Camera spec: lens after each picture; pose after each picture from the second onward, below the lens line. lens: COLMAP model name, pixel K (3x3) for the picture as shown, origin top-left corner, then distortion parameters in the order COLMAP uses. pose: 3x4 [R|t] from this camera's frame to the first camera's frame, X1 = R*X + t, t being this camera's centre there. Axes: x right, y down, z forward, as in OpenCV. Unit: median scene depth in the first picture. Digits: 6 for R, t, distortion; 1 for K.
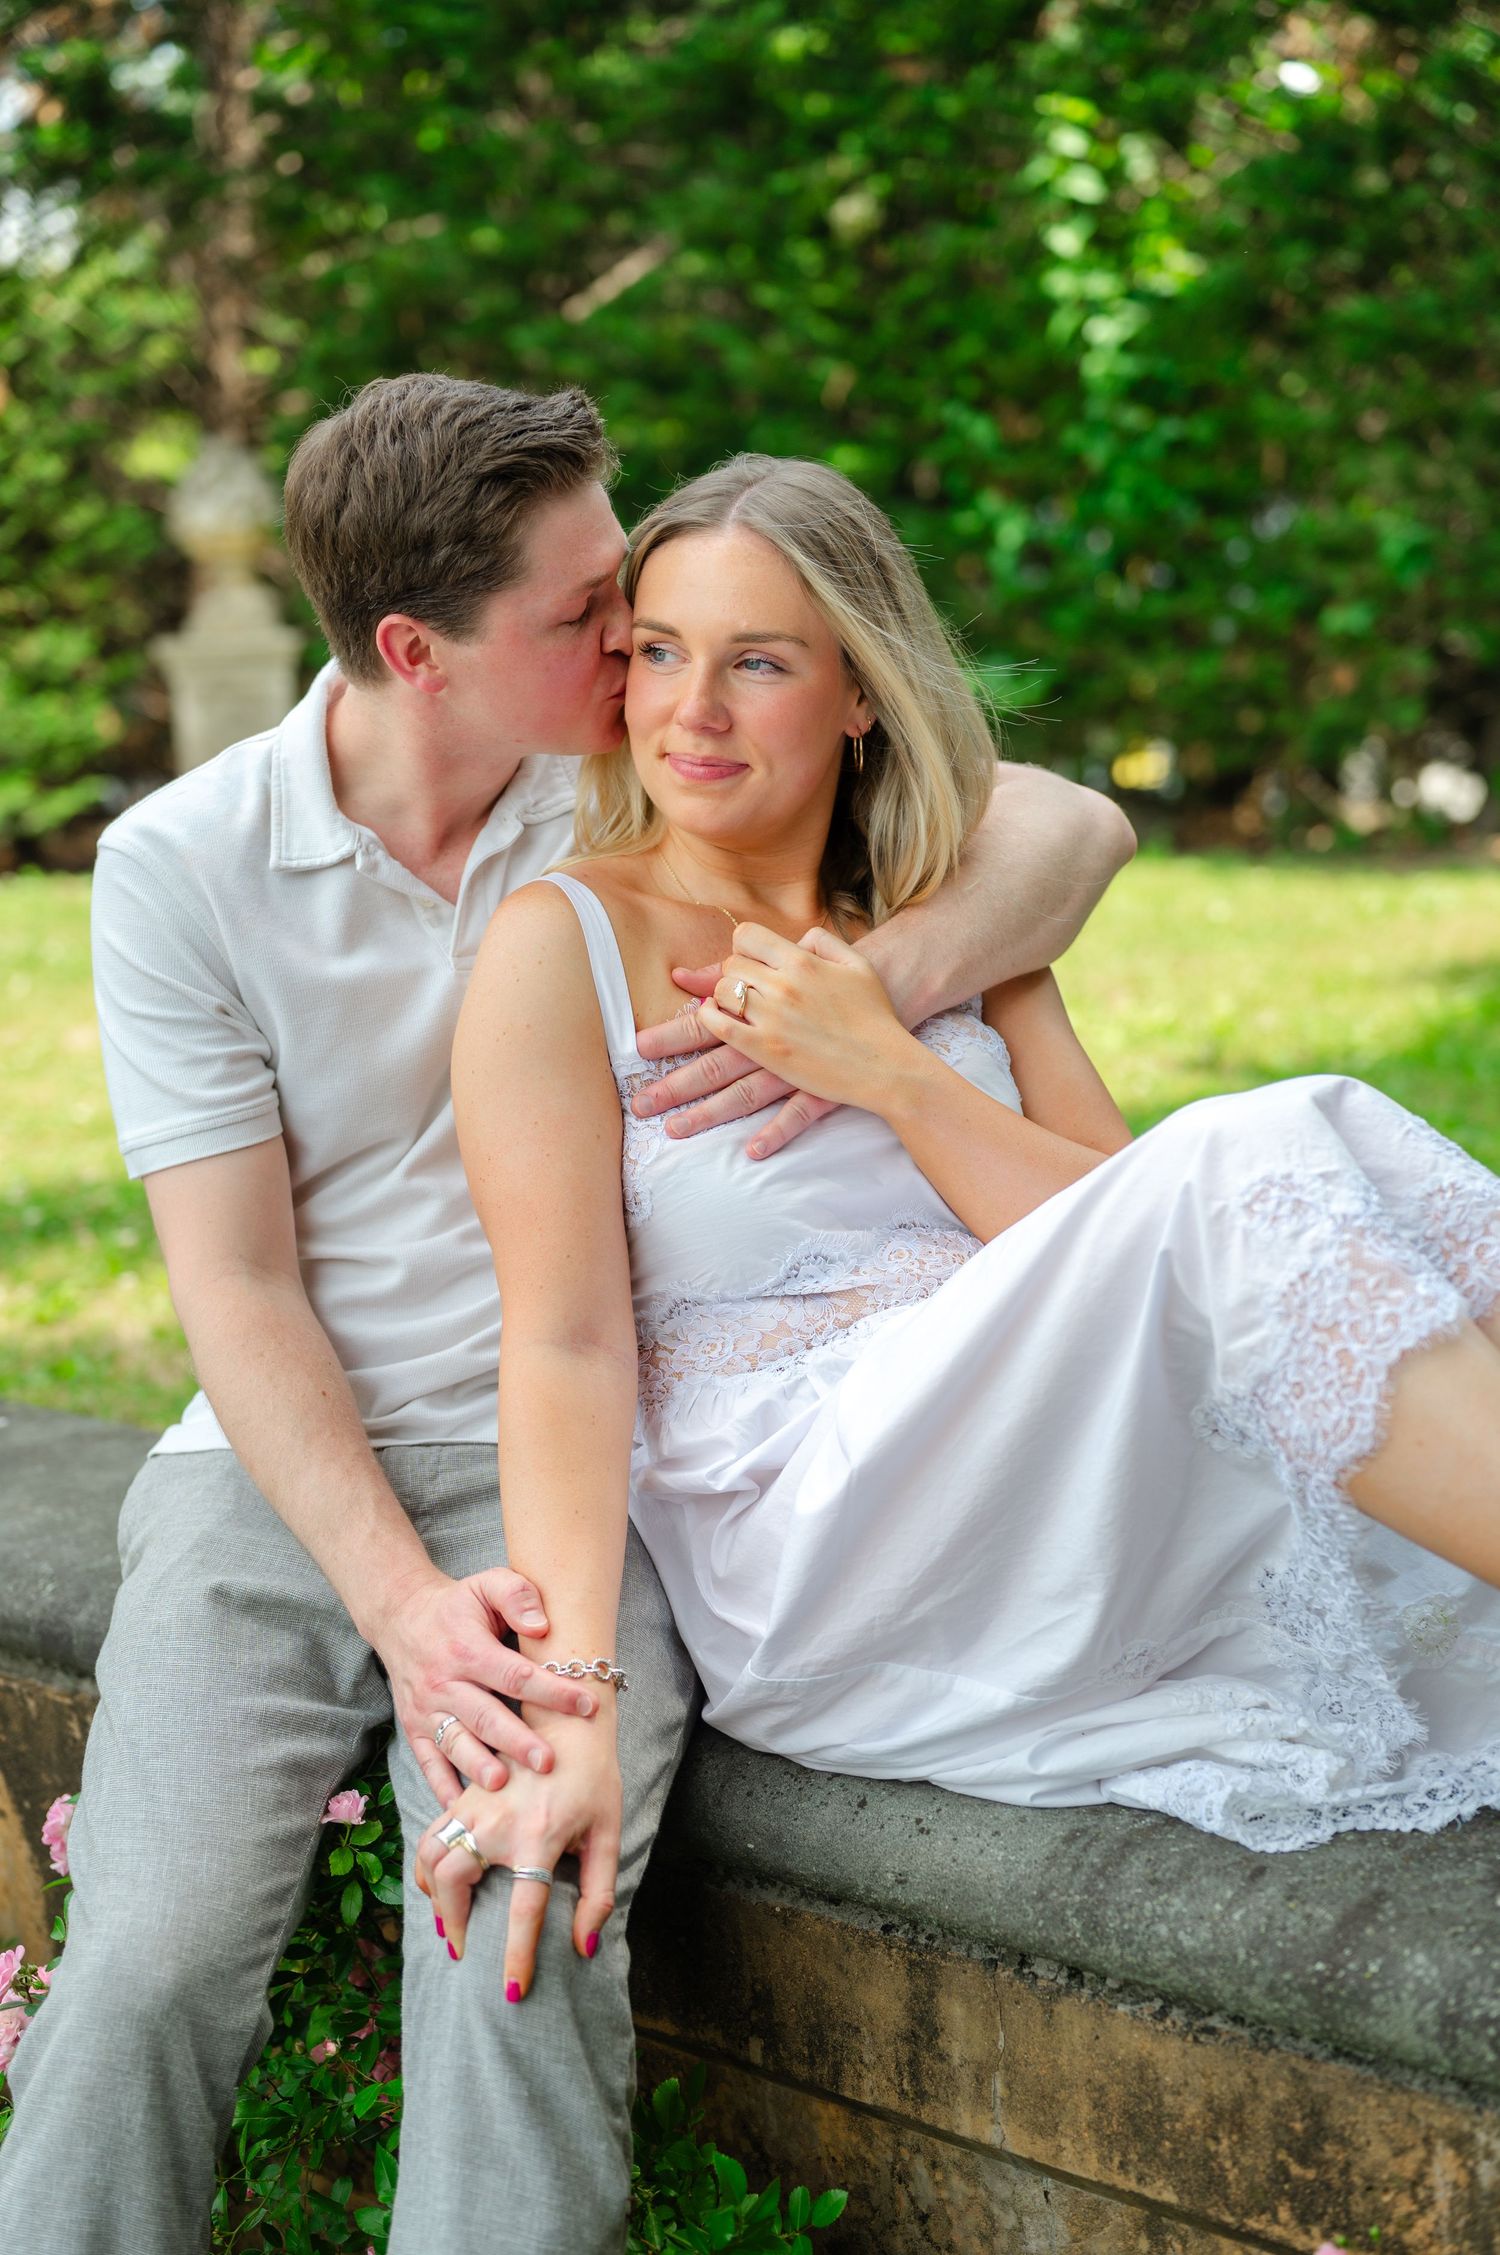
lens RADIAL K [[3213.2, 0, 750.0], [0, 3213.2, 1127.5], [0, 0, 1]] dist [-0.006642, -0.021258]
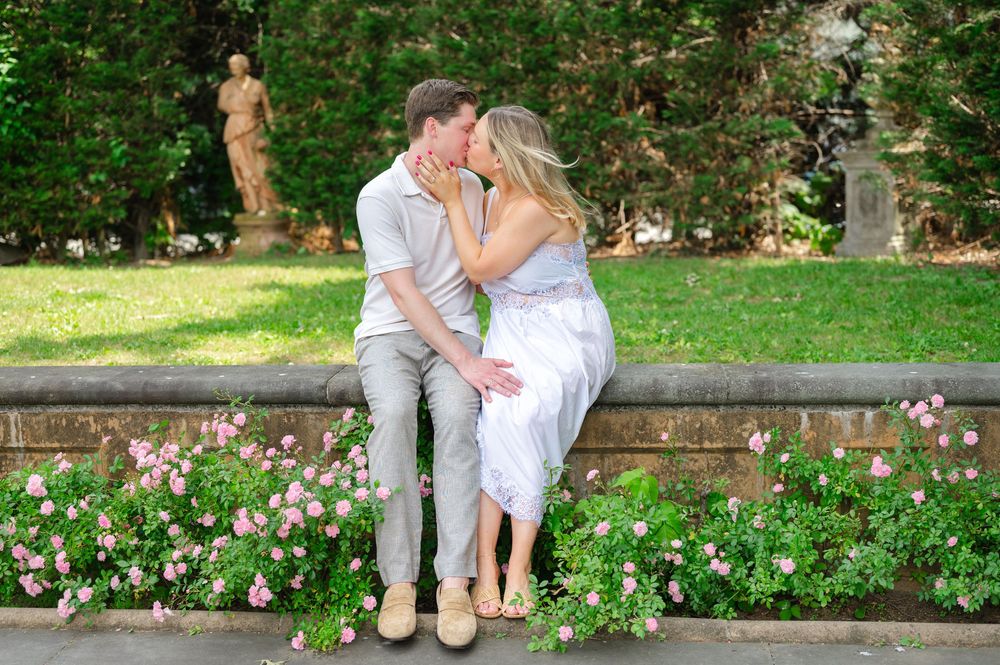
lens RADIAL K [[1375.8, 0, 466.5], [0, 1375.8, 335.7], [0, 0, 1]] dist [0.004498, -0.012351]
pose [[0.820218, -0.036211, 0.570903, -1.189413], [0.067252, 0.997178, -0.033371, 0.182661], [-0.568084, 0.065766, 0.820339, -0.655453]]
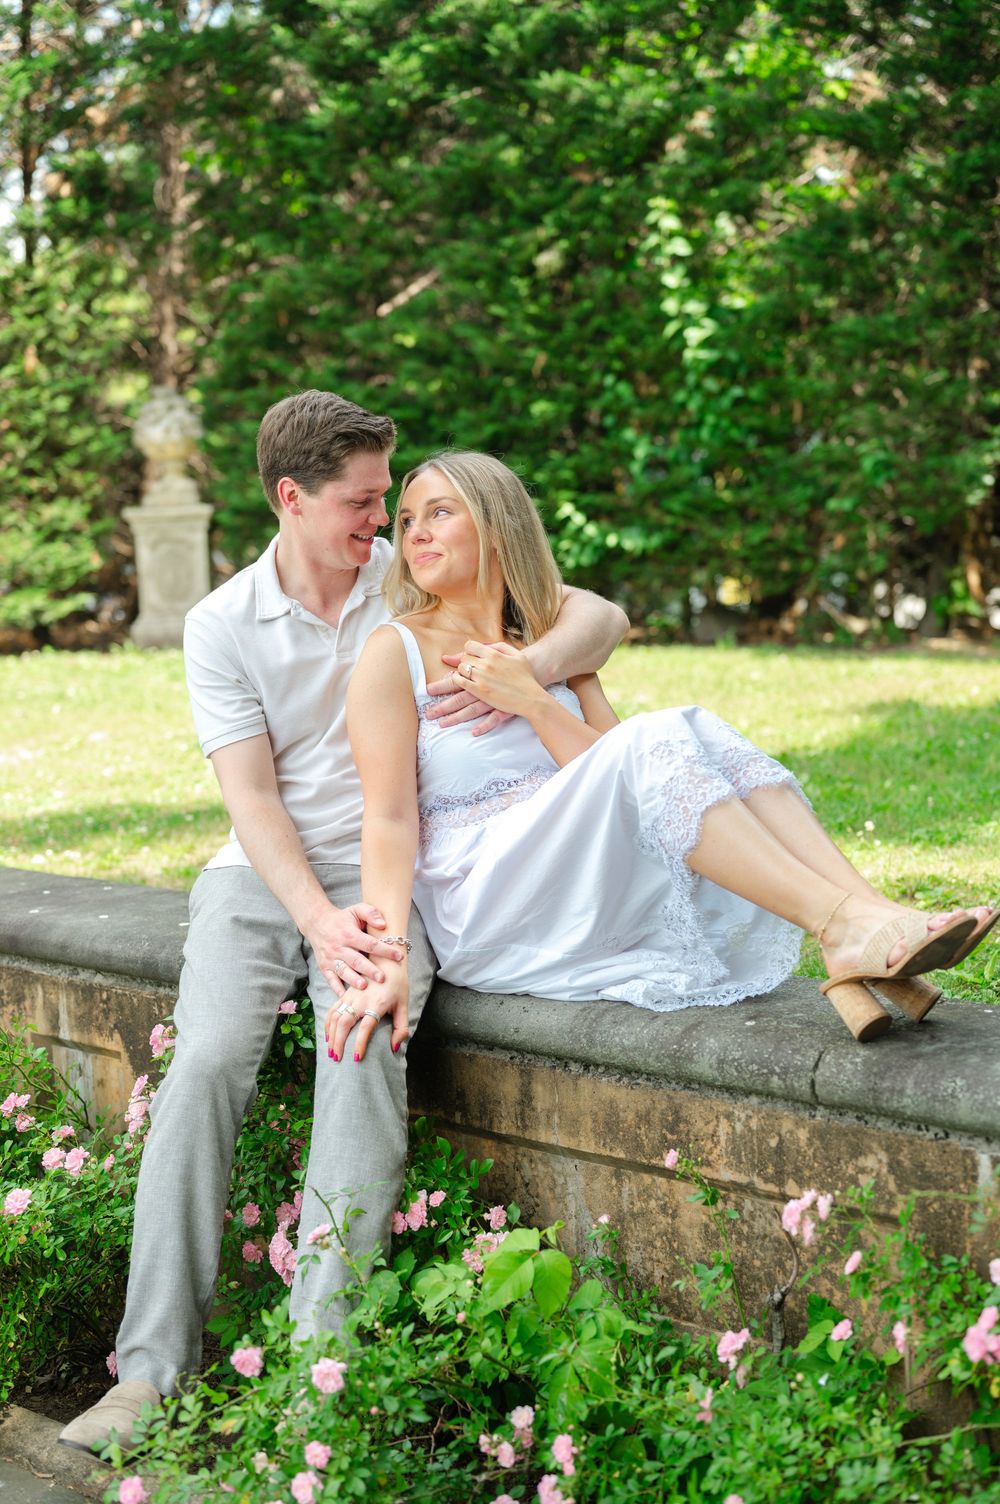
lens RADIAL K [[2143.1, 0, 500.0], [0, 2143.1, 752.0], [0, 0, 1]] dist [-0.006642, -0.021258]
pose [[0.999923, 0.011292, 0.005073, 0.021047], [-0.011094, 0.999238, -0.037420, 0.073273], [-0.005491, 0.037361, 0.999287, -0.580772]]
